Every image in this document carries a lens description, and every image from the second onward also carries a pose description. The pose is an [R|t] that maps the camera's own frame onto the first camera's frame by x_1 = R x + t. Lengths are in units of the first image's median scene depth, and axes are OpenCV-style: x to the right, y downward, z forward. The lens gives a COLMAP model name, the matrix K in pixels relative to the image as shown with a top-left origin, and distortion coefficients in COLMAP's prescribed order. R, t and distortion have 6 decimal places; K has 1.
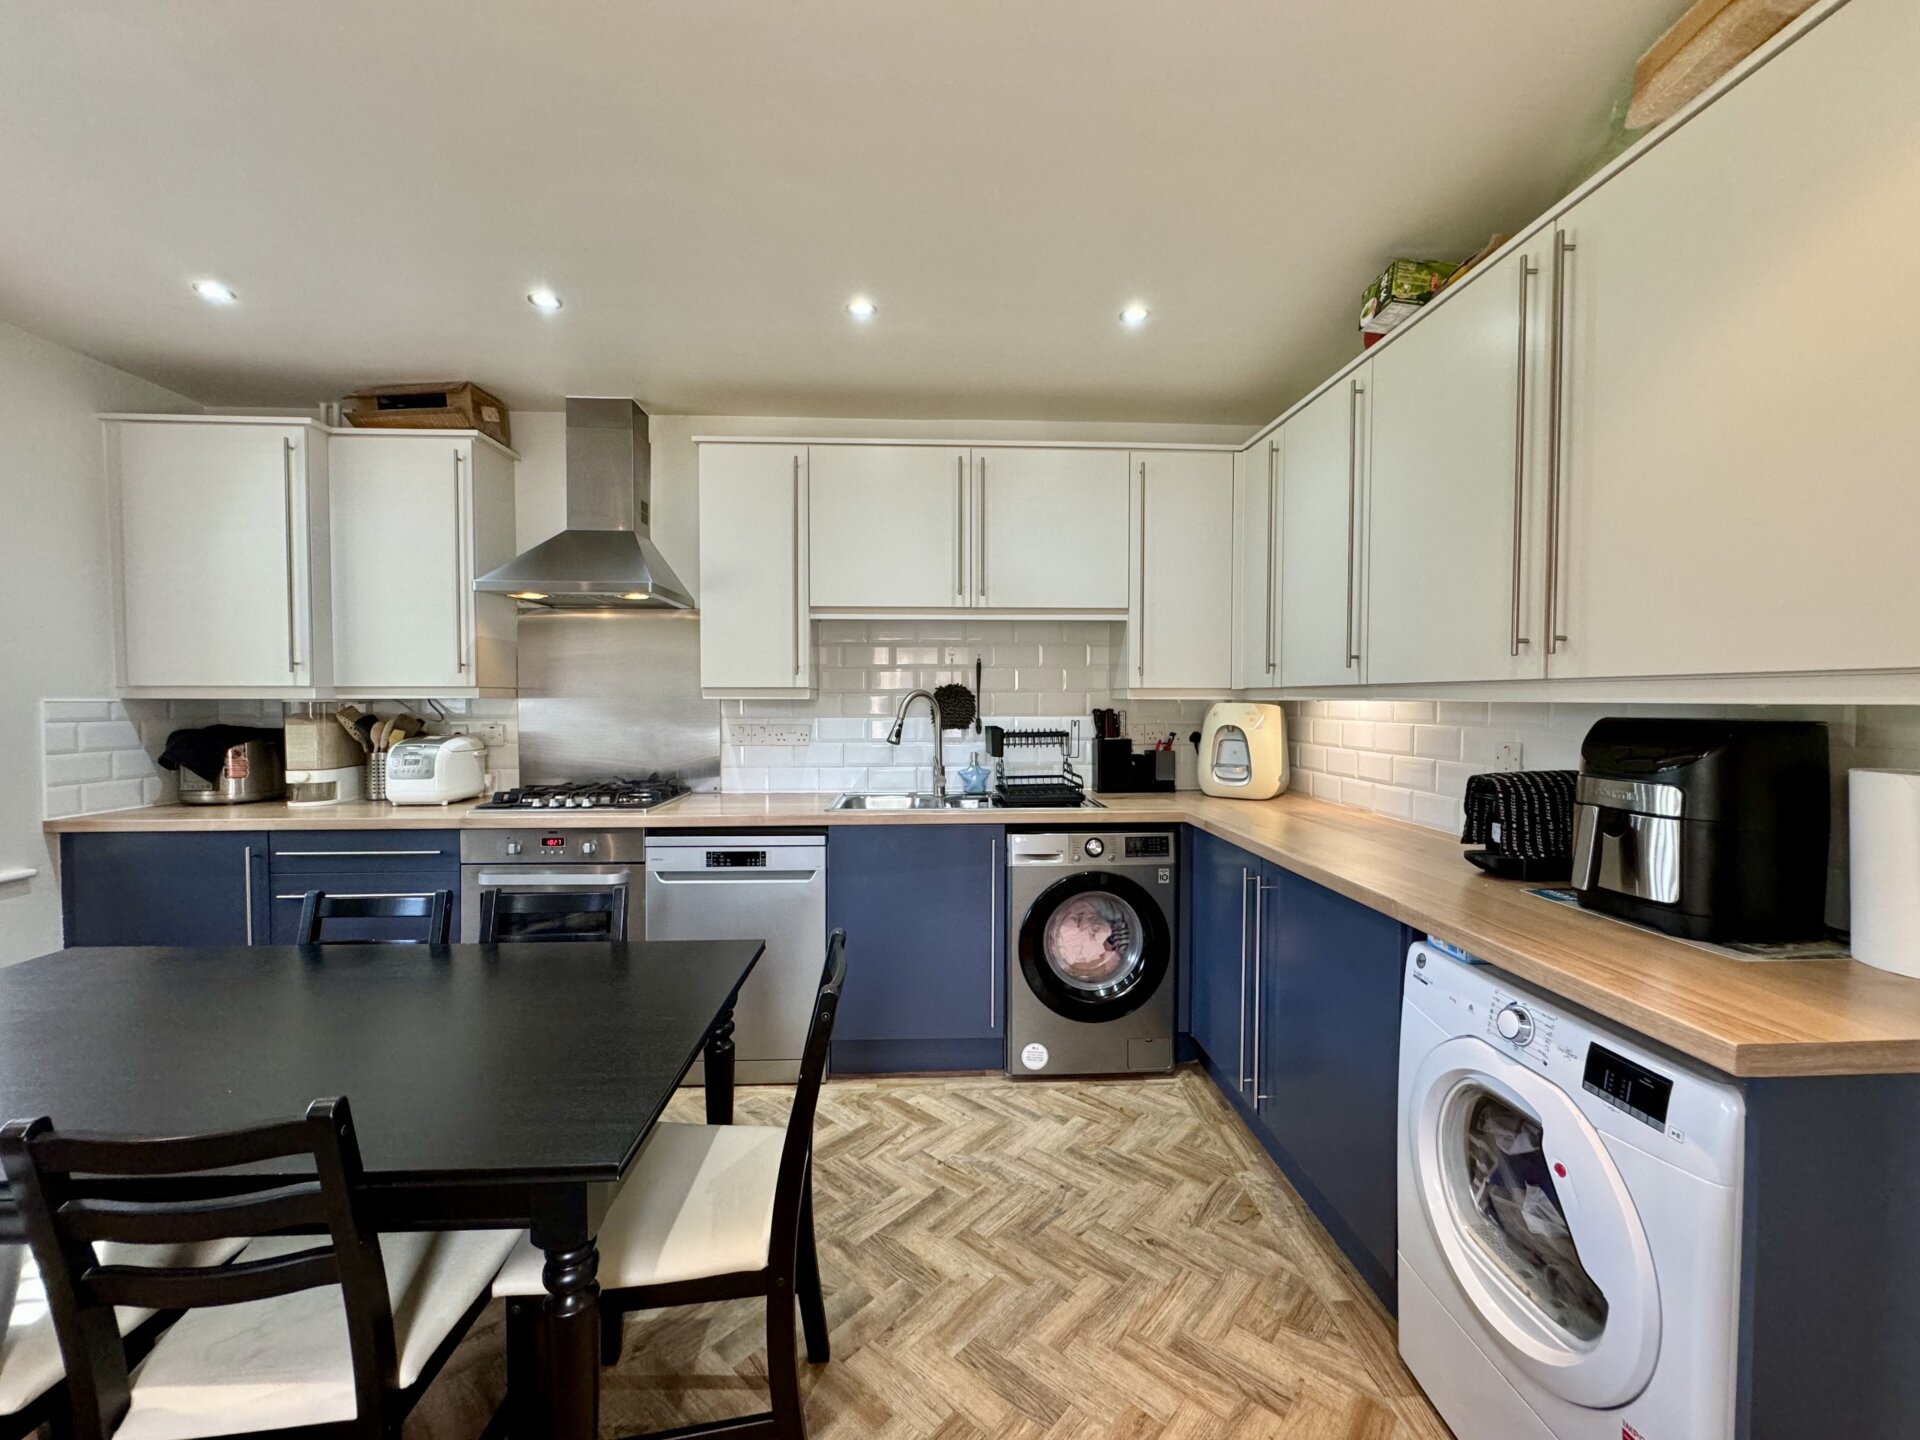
lens RADIAL K [[768.4, 0, 959.3], [0, 768.4, 717.9], [0, 0, 1]] dist [-0.002311, 0.000898]
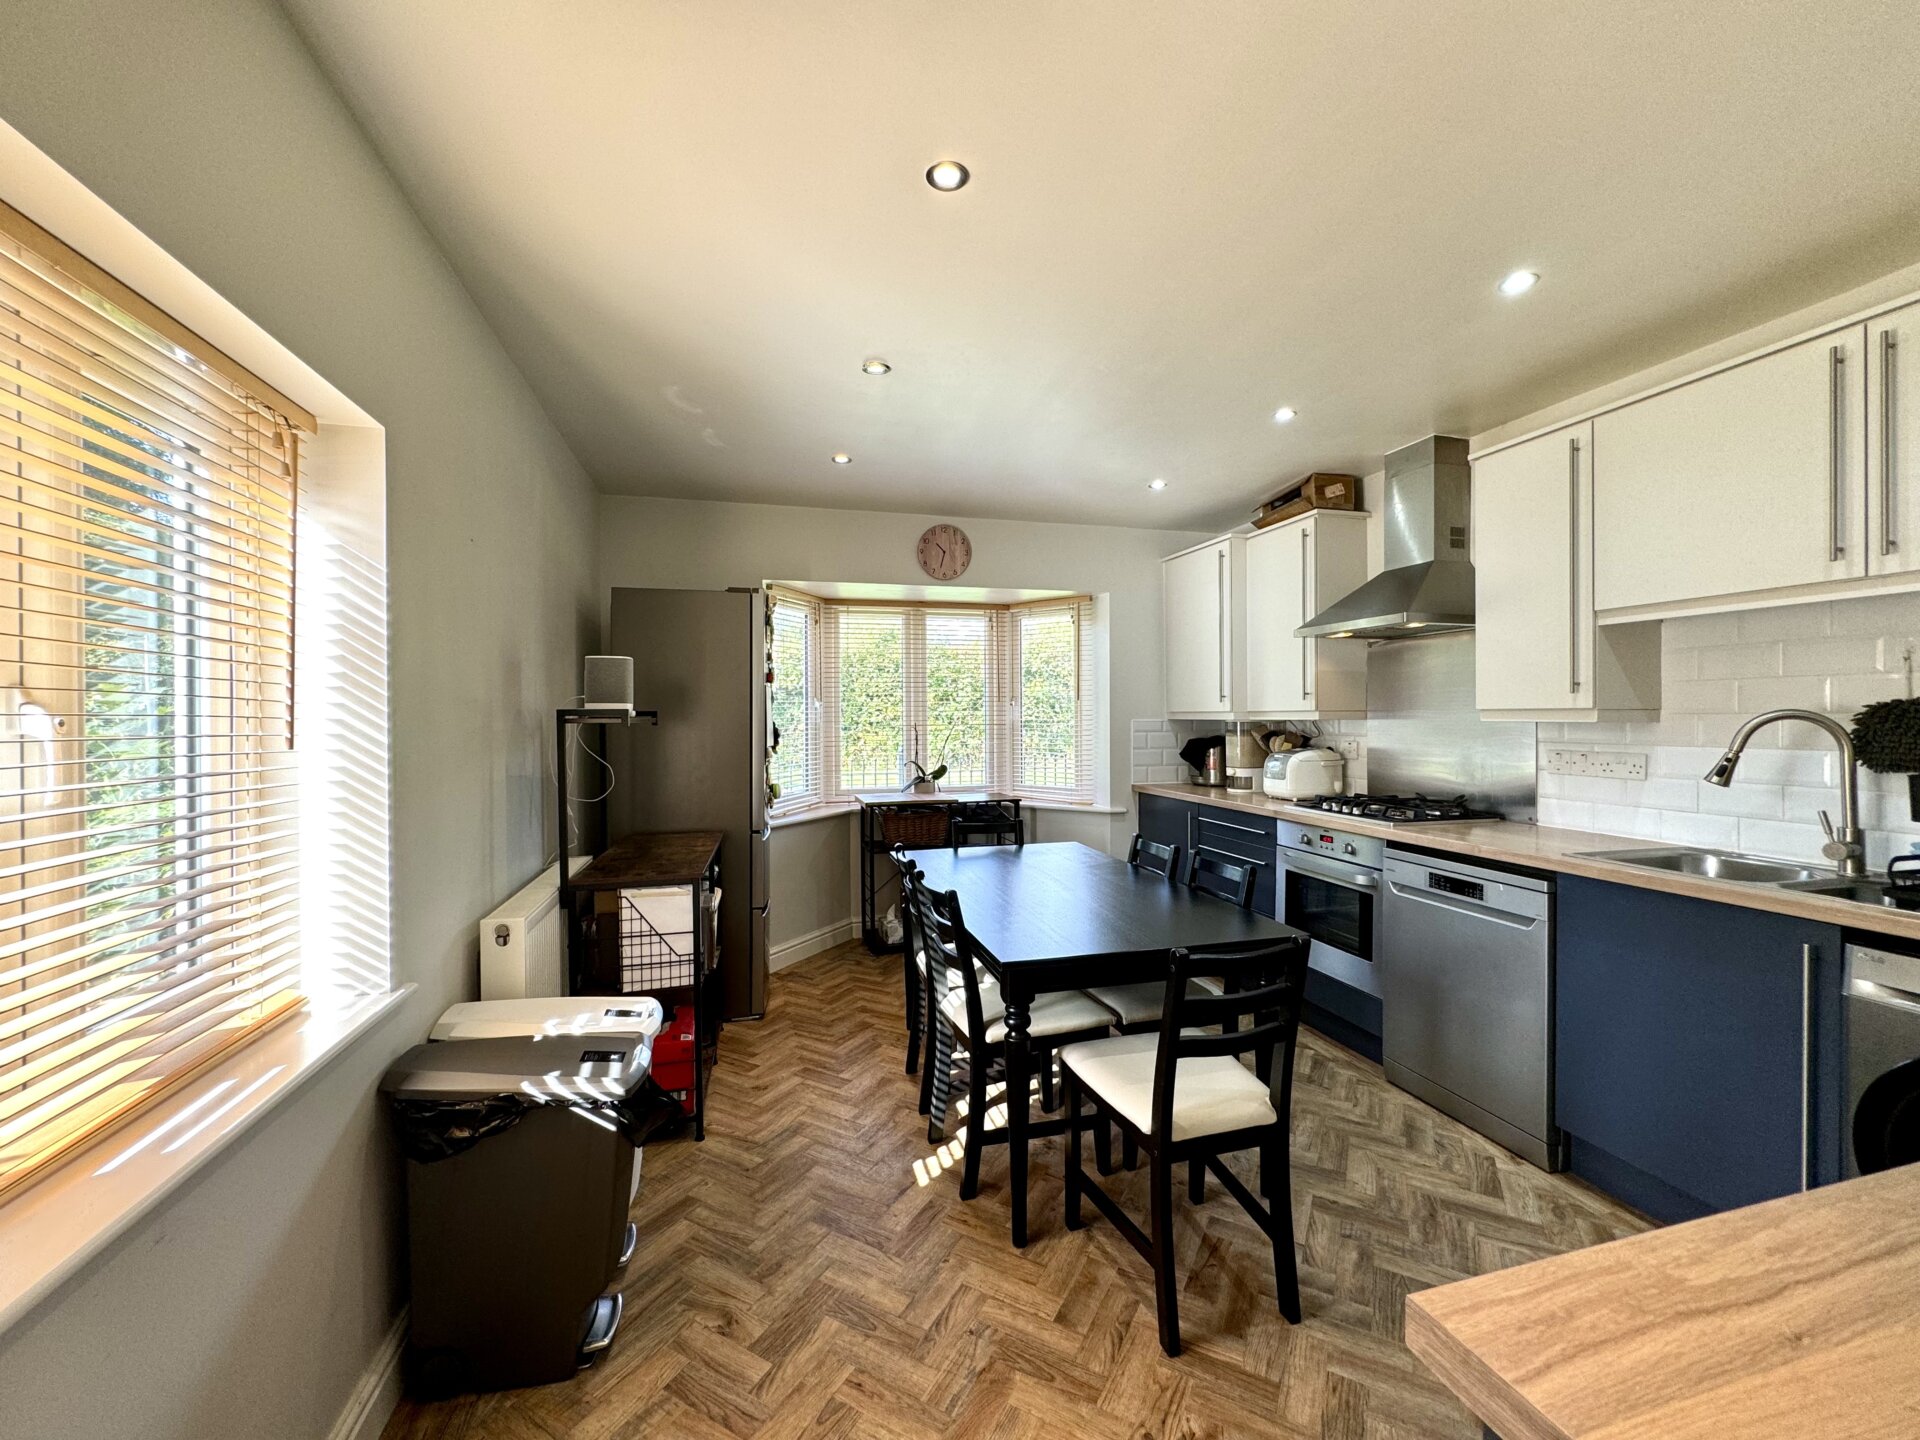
lens RADIAL K [[769.2, 0, 956.2], [0, 769.2, 717.8], [0, 0, 1]] dist [-0.000018, 0.000619]
pose [[0.213505, 0.002389, -0.976939, 0.490881], [-0.022413, 0.999746, -0.002453, -0.012422], [0.976685, 0.022420, 0.213504, 0.154104]]
